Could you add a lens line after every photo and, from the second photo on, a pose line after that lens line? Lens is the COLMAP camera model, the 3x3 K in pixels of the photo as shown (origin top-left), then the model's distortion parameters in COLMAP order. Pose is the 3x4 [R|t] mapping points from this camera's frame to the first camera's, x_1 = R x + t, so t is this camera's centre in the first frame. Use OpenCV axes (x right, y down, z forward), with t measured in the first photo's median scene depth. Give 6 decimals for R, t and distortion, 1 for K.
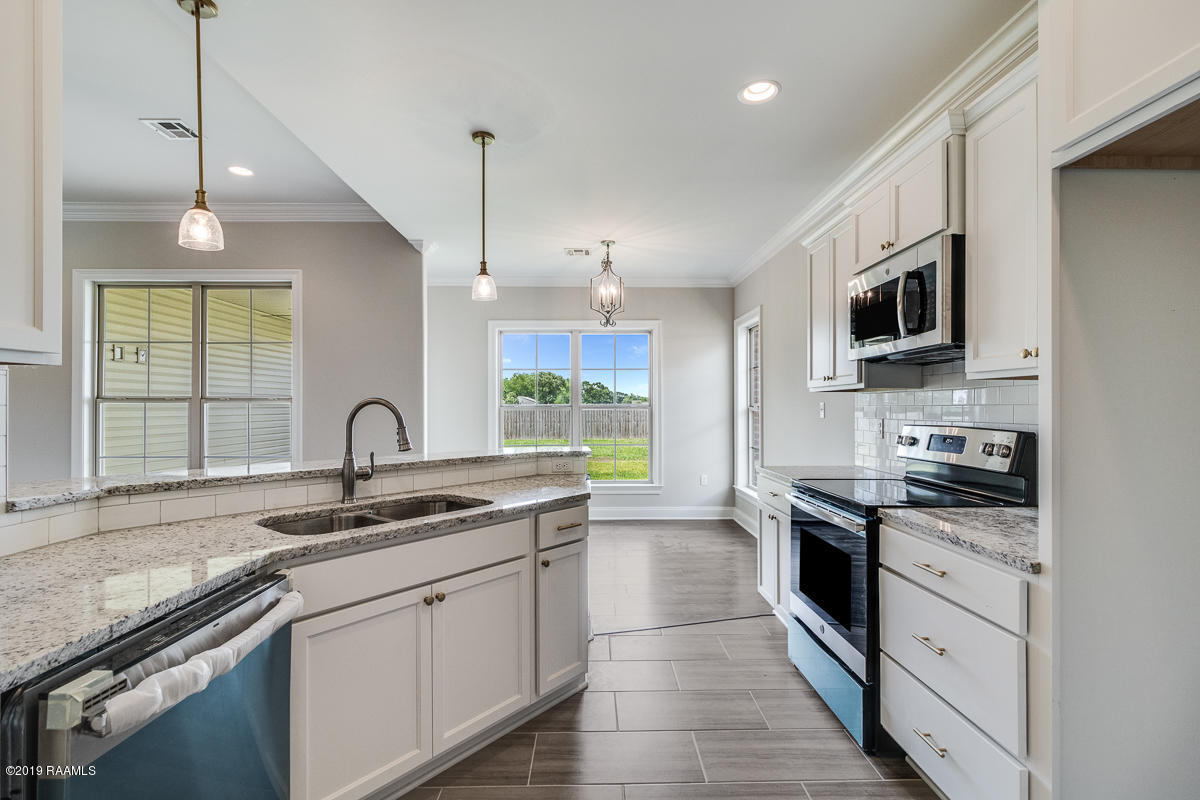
lens RADIAL K [[550.3, 0, 611.1], [0, 550.3, 402.0], [0, 0, 1]] dist [0.005384, 0.000459]
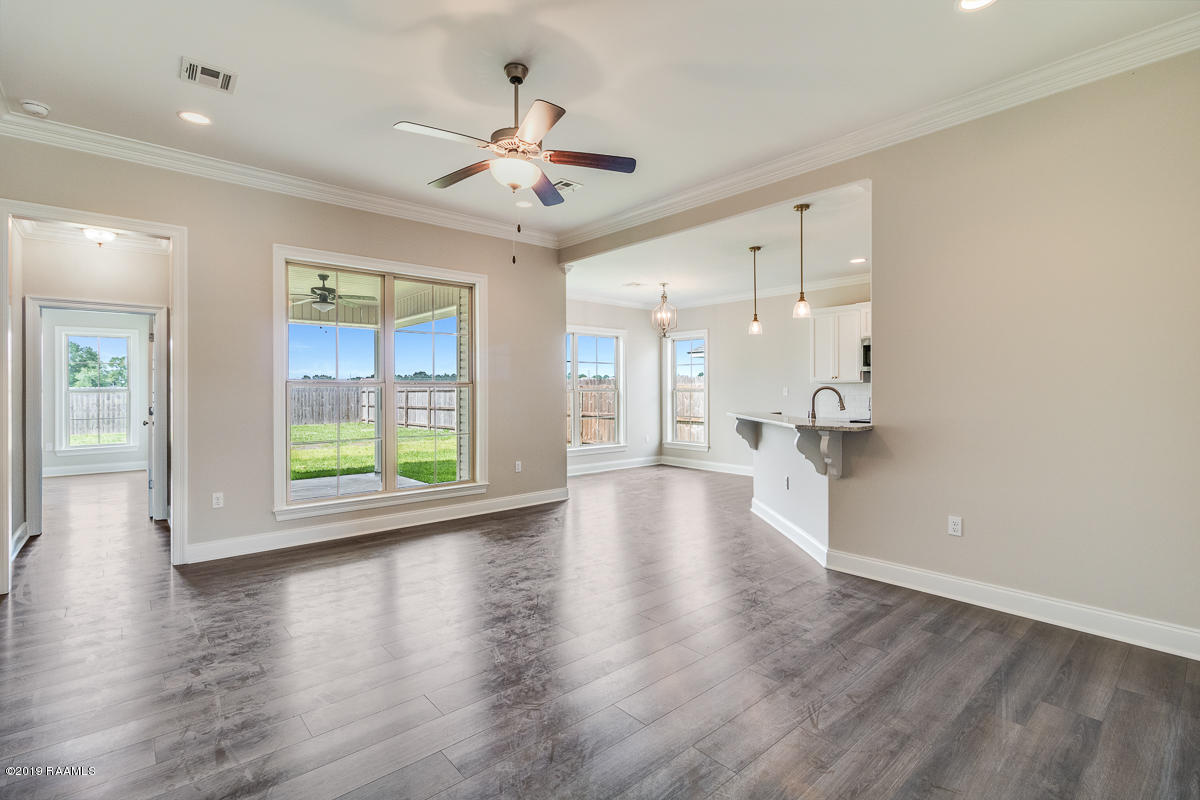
lens RADIAL K [[550.3, 0, 601.8], [0, 550.3, 390.8], [0, 0, 1]] dist [0.005384, 0.000459]
pose [[0.749289, -0.006514, 0.662211, -1.160474], [-0.001042, 0.999939, 0.011016, -0.006490], [-0.662242, -0.008944, 0.749237, -0.044835]]
